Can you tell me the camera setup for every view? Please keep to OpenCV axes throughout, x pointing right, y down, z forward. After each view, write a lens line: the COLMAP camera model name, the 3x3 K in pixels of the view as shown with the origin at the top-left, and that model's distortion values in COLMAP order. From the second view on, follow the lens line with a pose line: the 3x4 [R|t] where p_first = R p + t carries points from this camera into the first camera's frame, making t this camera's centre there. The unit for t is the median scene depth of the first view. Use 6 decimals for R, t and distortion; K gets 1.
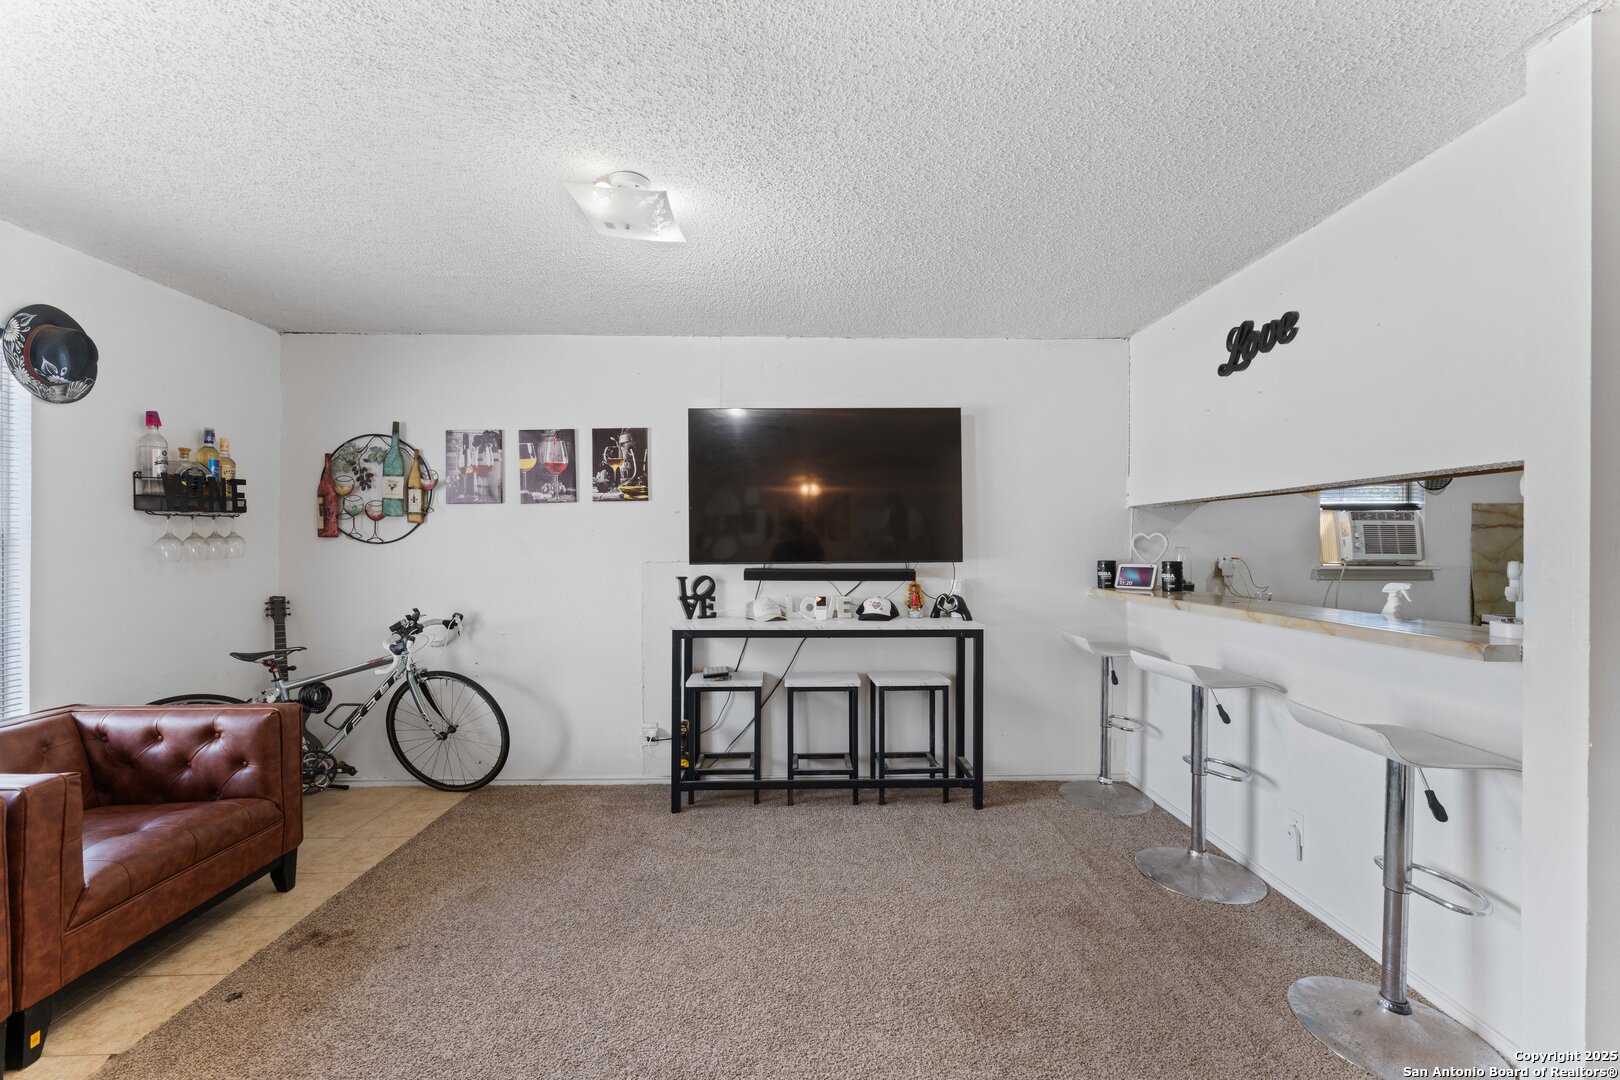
lens RADIAL K [[644.9, 0, 814.8], [0, 644.9, 540.1], [0, 0, 1]] dist [-0.002465, -0.000140]
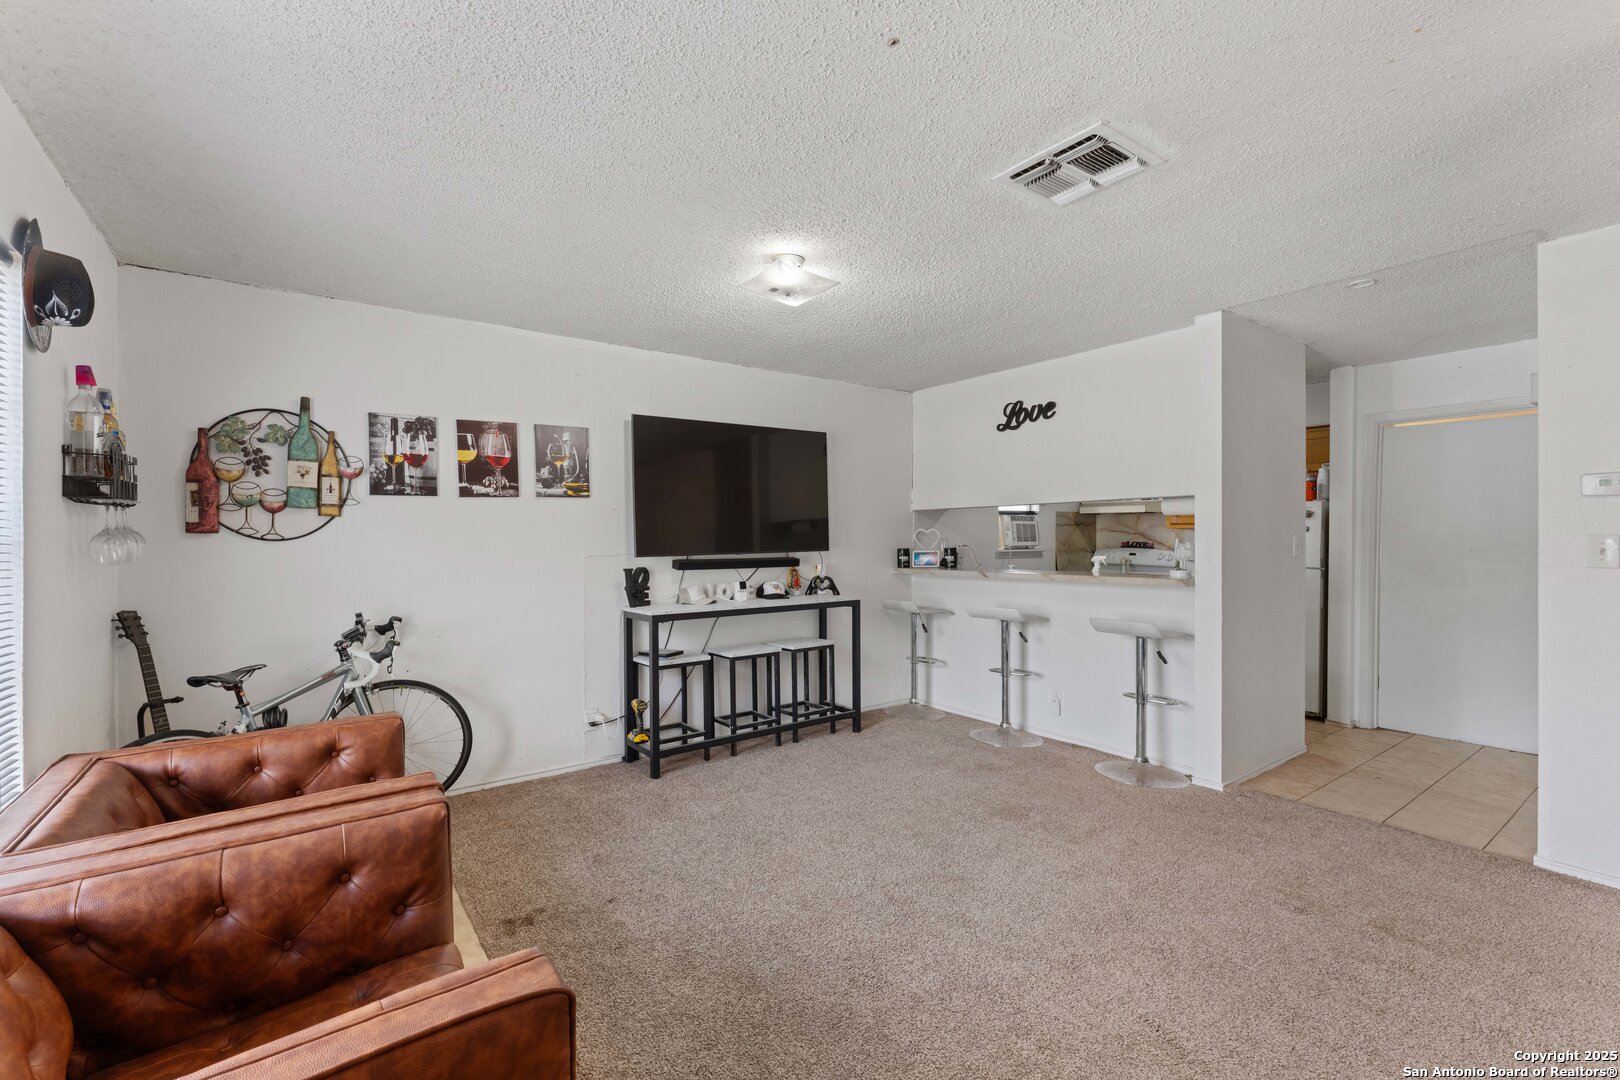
lens RADIAL K [[672.0, 0, 751.8], [0, 672.0, 537.2], [0, 0, 1]] dist [0.000277, 0.000113]
pose [[0.843677, -0.005698, 0.536821, -0.628450], [0.004336, 0.999983, 0.003799, 0.000441], [-0.536834, -0.000878, 0.843687, -0.065746]]
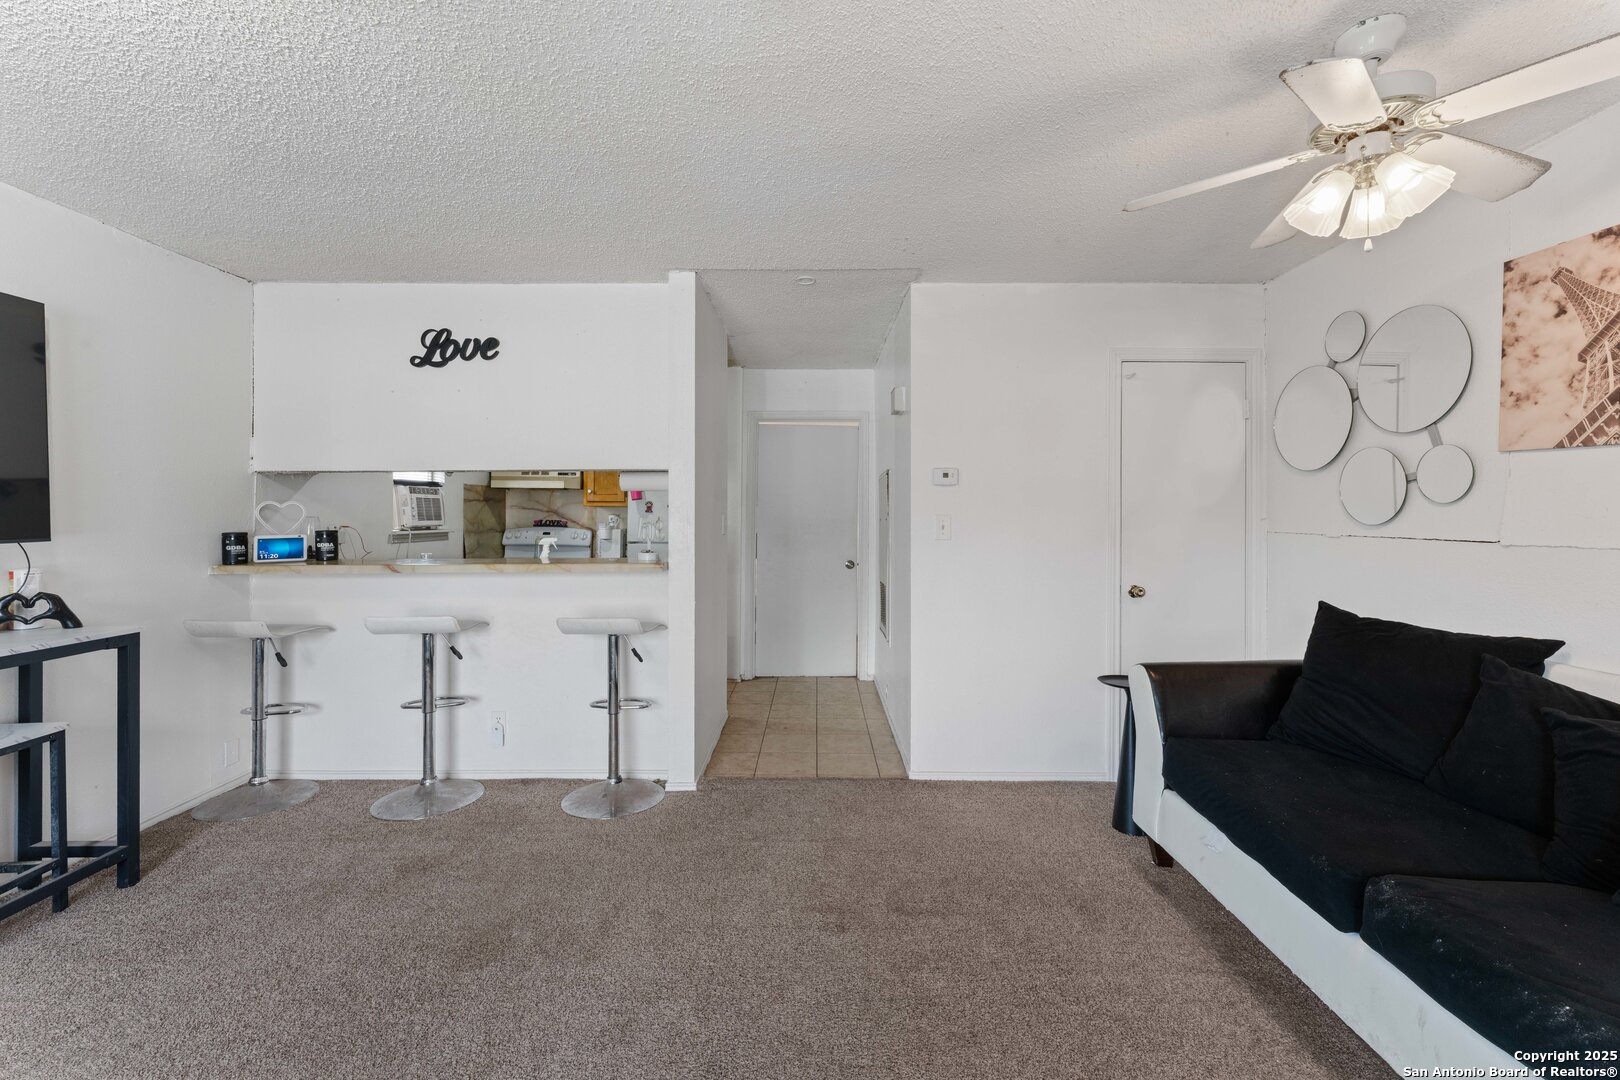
lens RADIAL K [[656.1, 0, 812.3], [0, 656.1, 514.2], [0, 0, 1]] dist [-0.002737, -0.000144]
pose [[0.023992, -0.003235, 0.999707, -0.409267], [-0.004214, 0.999986, 0.003337, 0.001195], [-0.999703, -0.004293, 0.023978, 0.210970]]
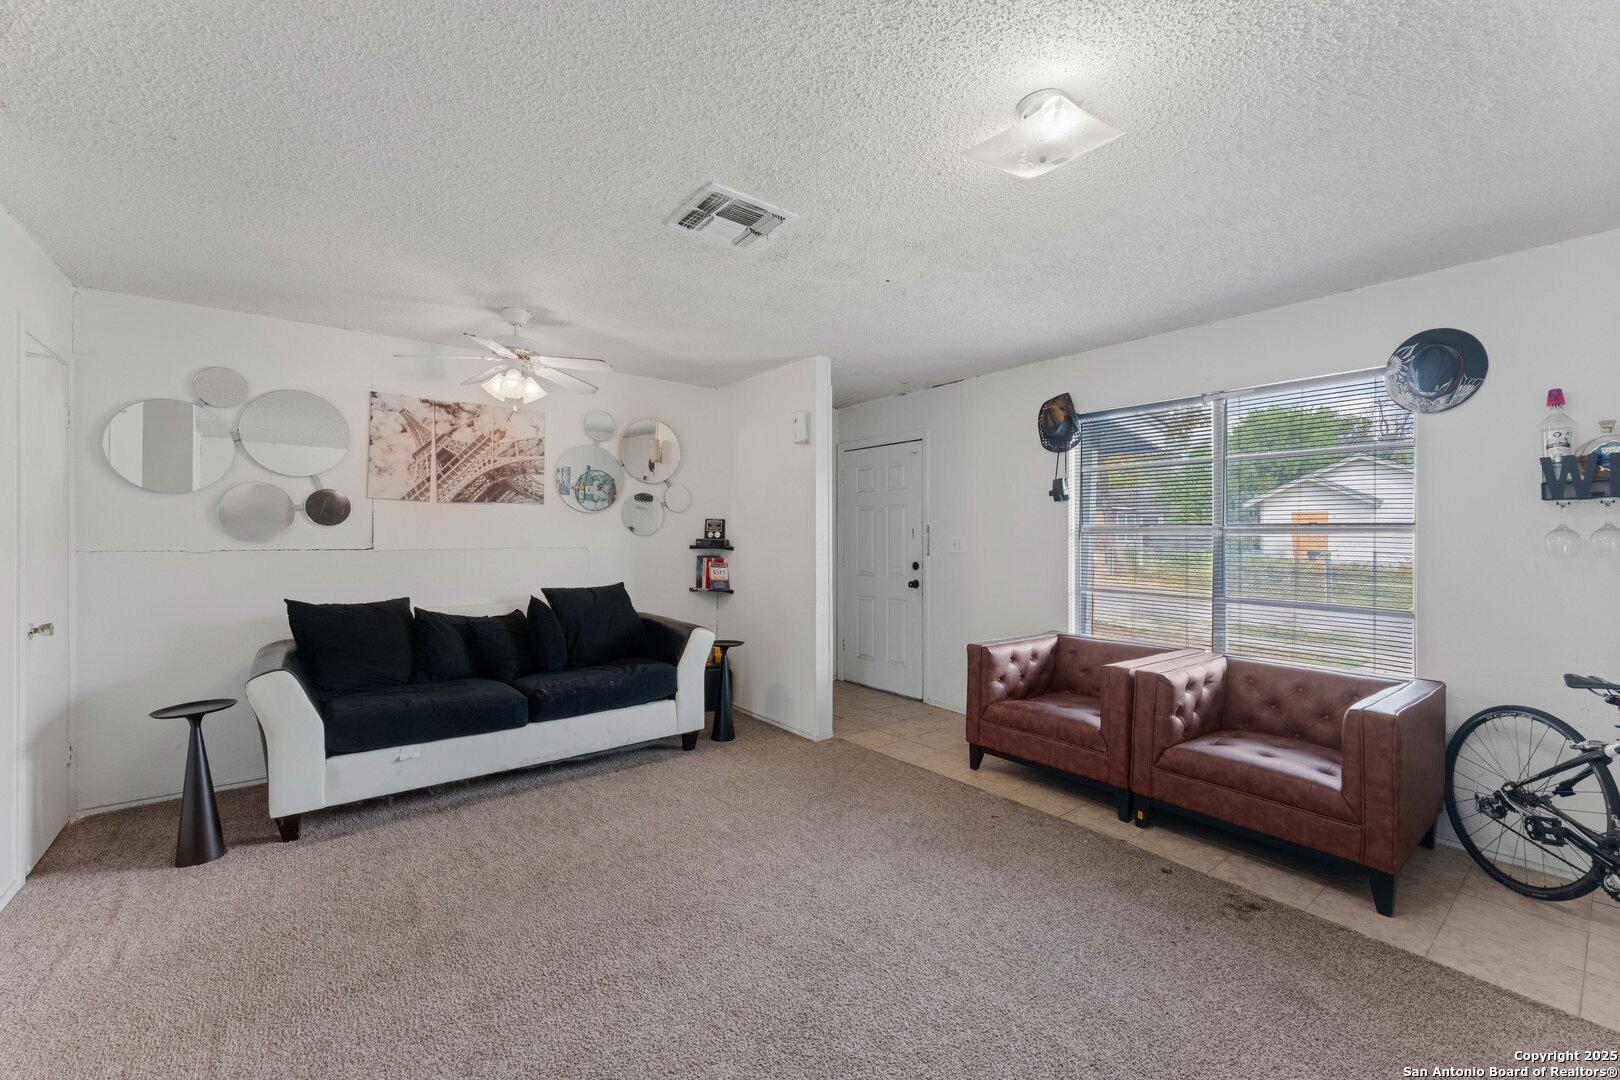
lens RADIAL K [[644.9, 0, 814.8], [0, 644.9, 540.1], [0, 0, 1]] dist [-0.002465, -0.000140]
pose [[-0.797041, -0.000576, -0.603924, 0.264594], [-0.001929, 0.999997, 0.001592, 0.008457], [0.603922, 0.002434, -0.797040, 0.862675]]
